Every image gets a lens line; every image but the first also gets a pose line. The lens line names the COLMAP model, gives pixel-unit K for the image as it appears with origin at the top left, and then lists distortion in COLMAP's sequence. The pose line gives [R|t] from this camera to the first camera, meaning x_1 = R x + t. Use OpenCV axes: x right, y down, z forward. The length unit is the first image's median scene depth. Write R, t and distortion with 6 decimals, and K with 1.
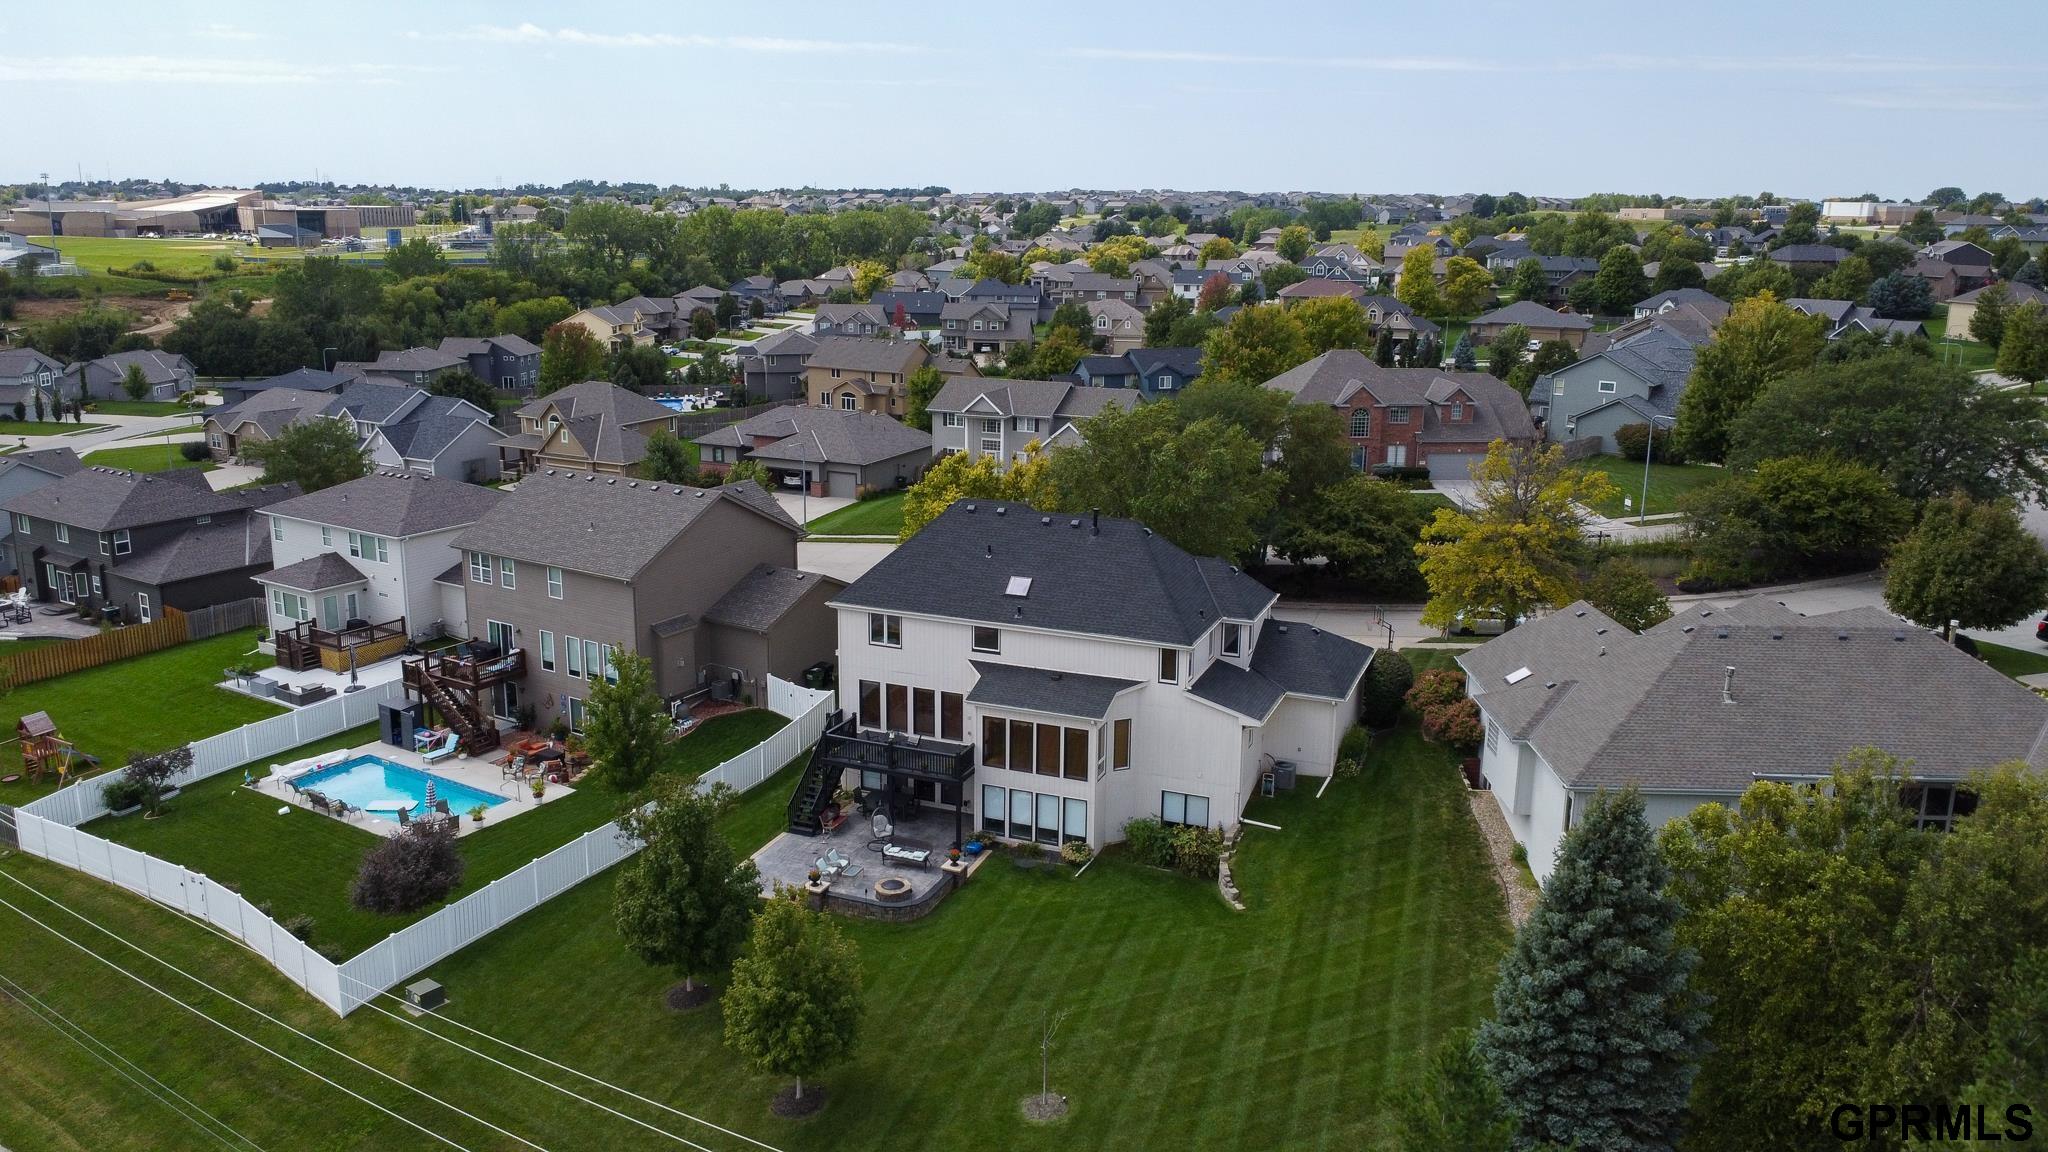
lens RADIAL K [[1534.5, 0, 1018.6], [0, 1534.5, 568.6], [0, 0, 1]] dist [0.006245, -0.014881]
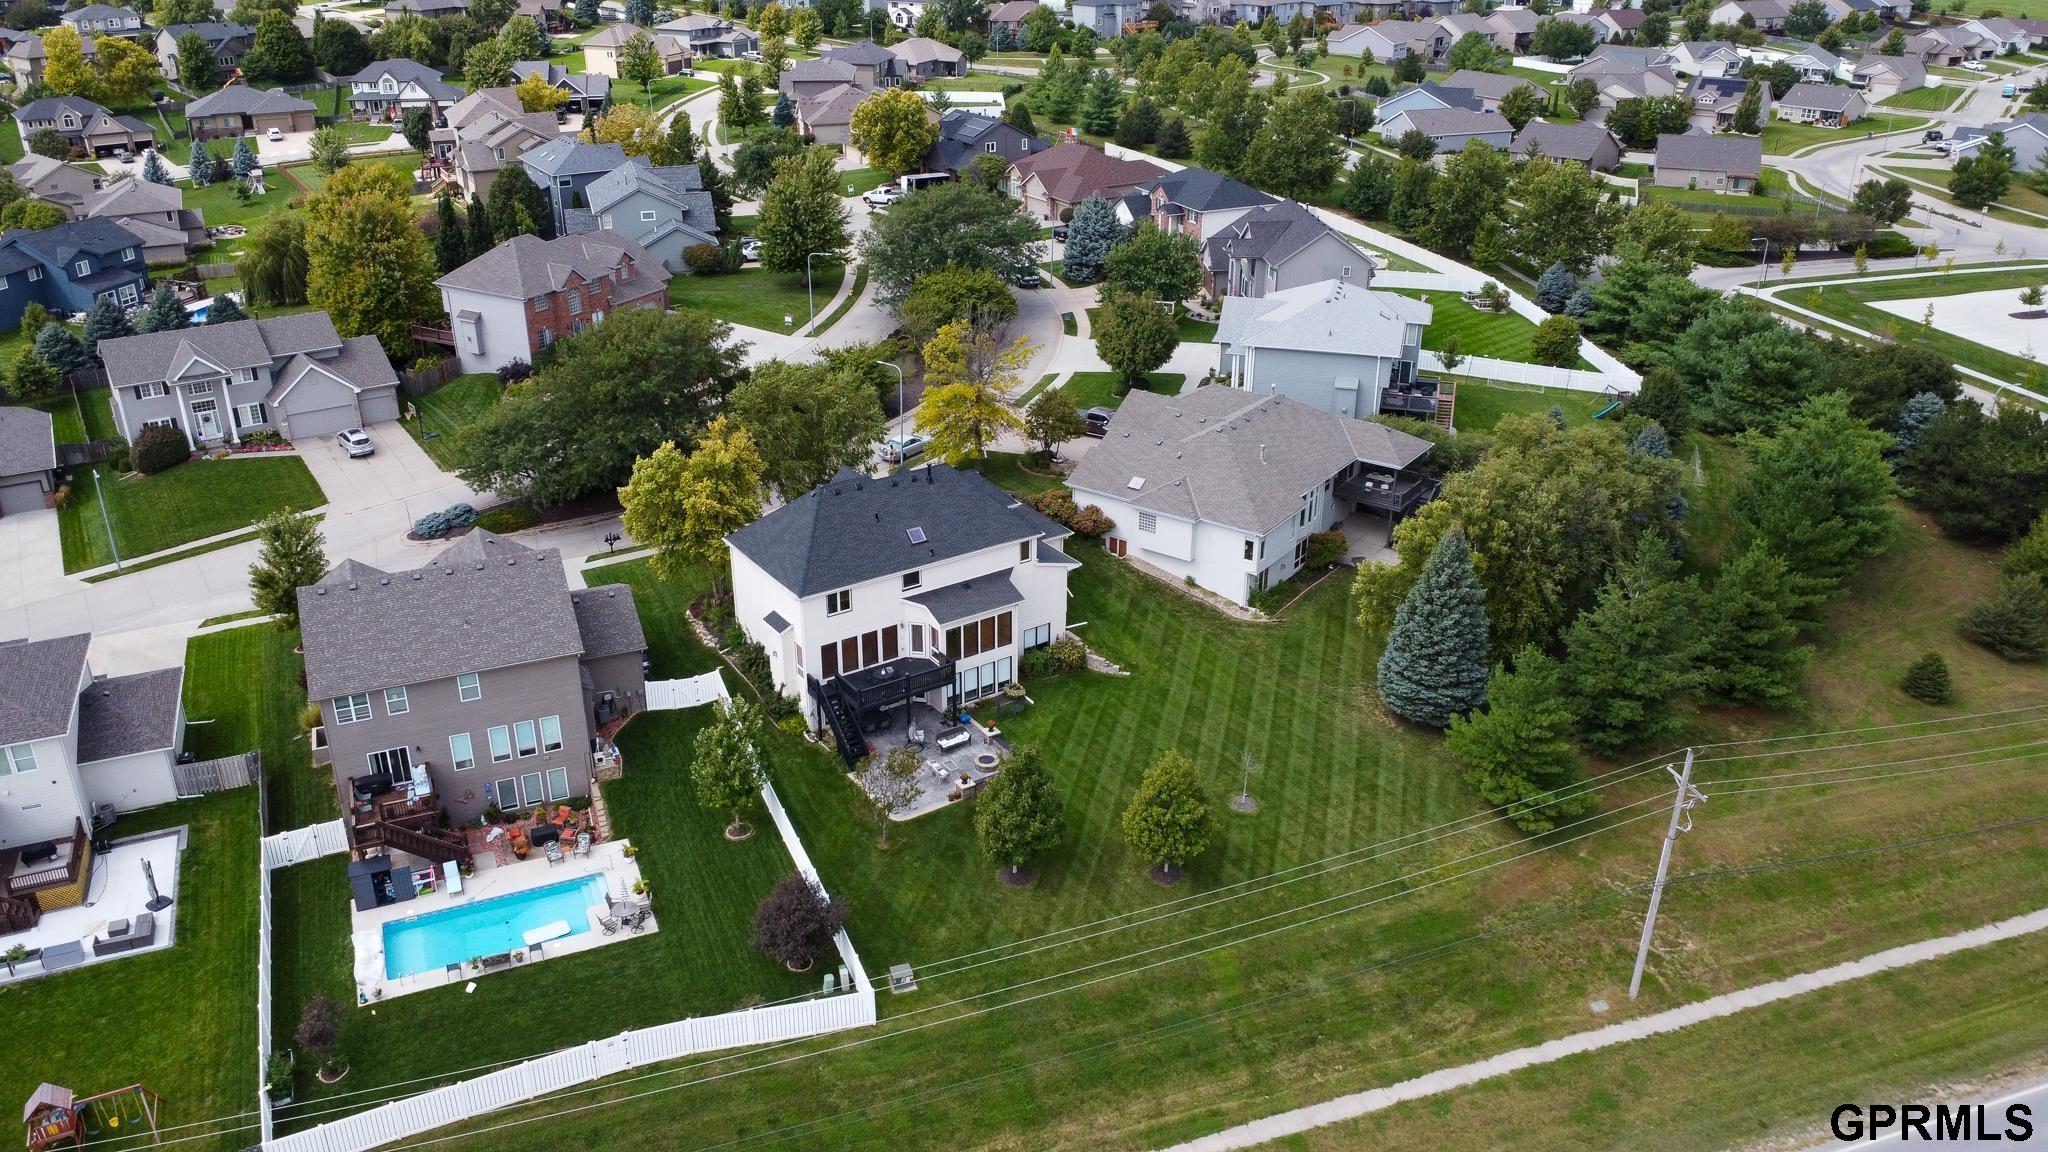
lens RADIAL K [[1539.4, 0, 1024.0], [0, 1539.4, 576.0], [0, 0, 1]] dist [-0.002495, -0.004305]
pose [[0.556778, -0.360139, 0.748531, -0.869341], [0.197724, 0.932685, 0.301669, -0.308240], [-0.806786, -0.019960, 0.590506, 0.096315]]
